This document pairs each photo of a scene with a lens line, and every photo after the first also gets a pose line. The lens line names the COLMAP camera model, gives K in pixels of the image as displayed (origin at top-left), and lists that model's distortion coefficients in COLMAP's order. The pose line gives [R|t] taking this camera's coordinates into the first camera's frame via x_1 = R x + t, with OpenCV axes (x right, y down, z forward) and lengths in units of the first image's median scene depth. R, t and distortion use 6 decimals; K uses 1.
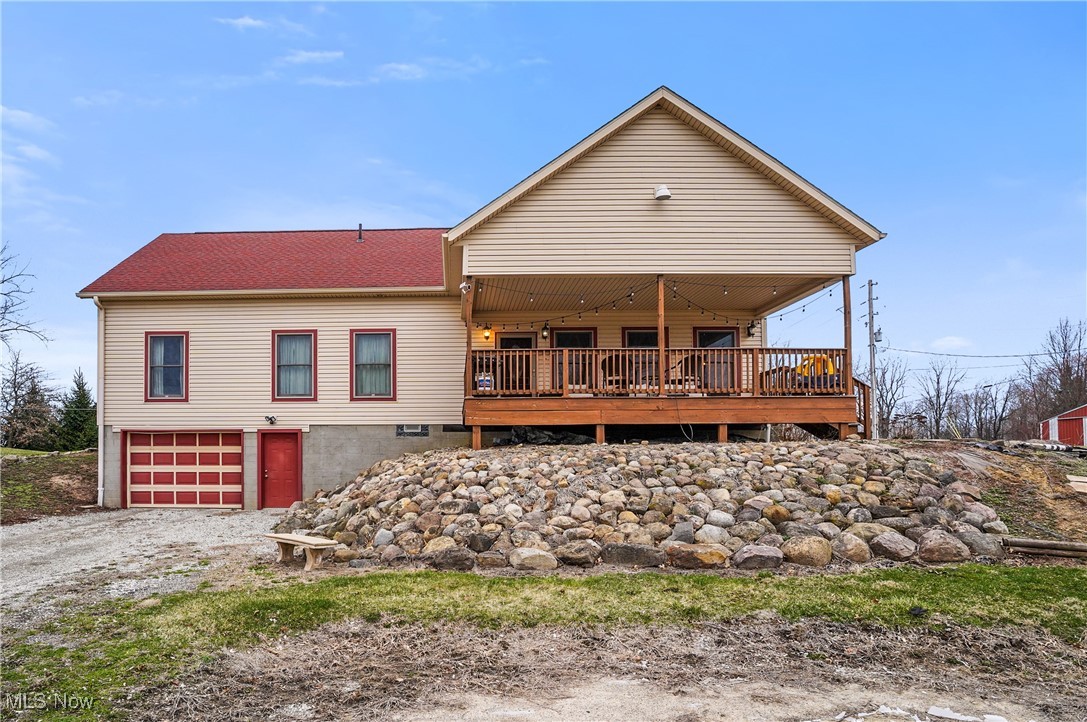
lens RADIAL K [[581.7, 0, 543.5], [0, 581.7, 413.3], [0, 0, 1]] dist [-0.081704, 0.043656]
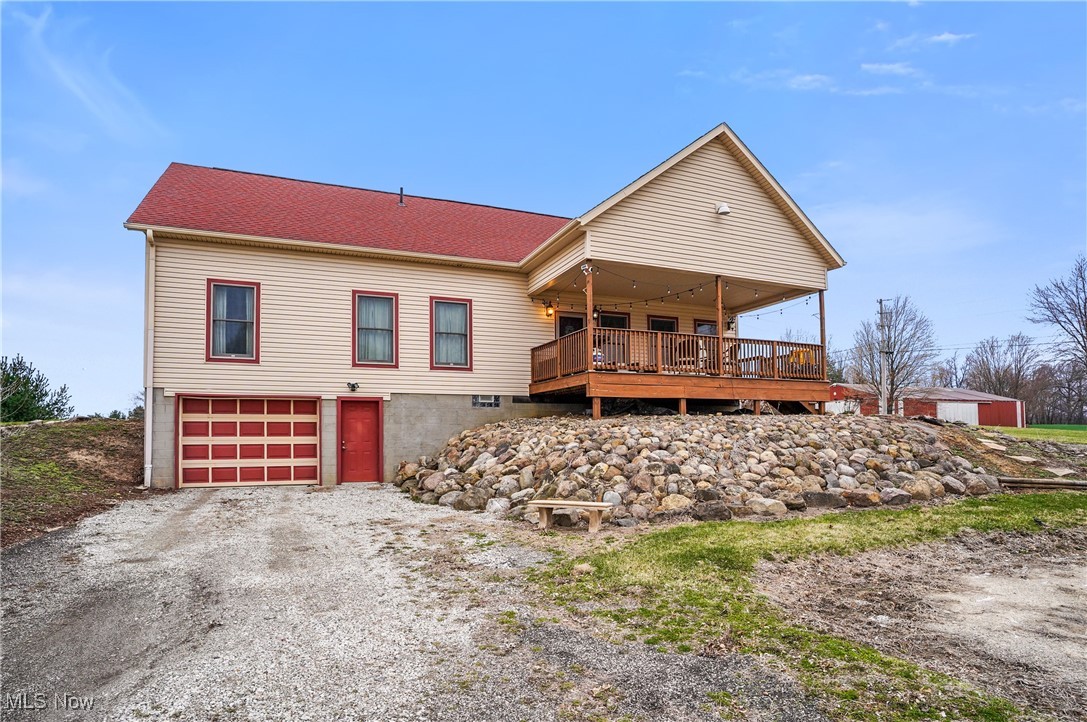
lens RADIAL K [[567.5, 0, 540.5], [0, 567.5, 369.0], [0, 0, 1]] dist [-0.078118, 0.042029]
pose [[0.928232, 0.038725, 0.369981, -0.533201], [-0.024942, 0.998808, -0.041966, 0.013546], [-0.371165, 0.029726, 0.928091, 0.045169]]
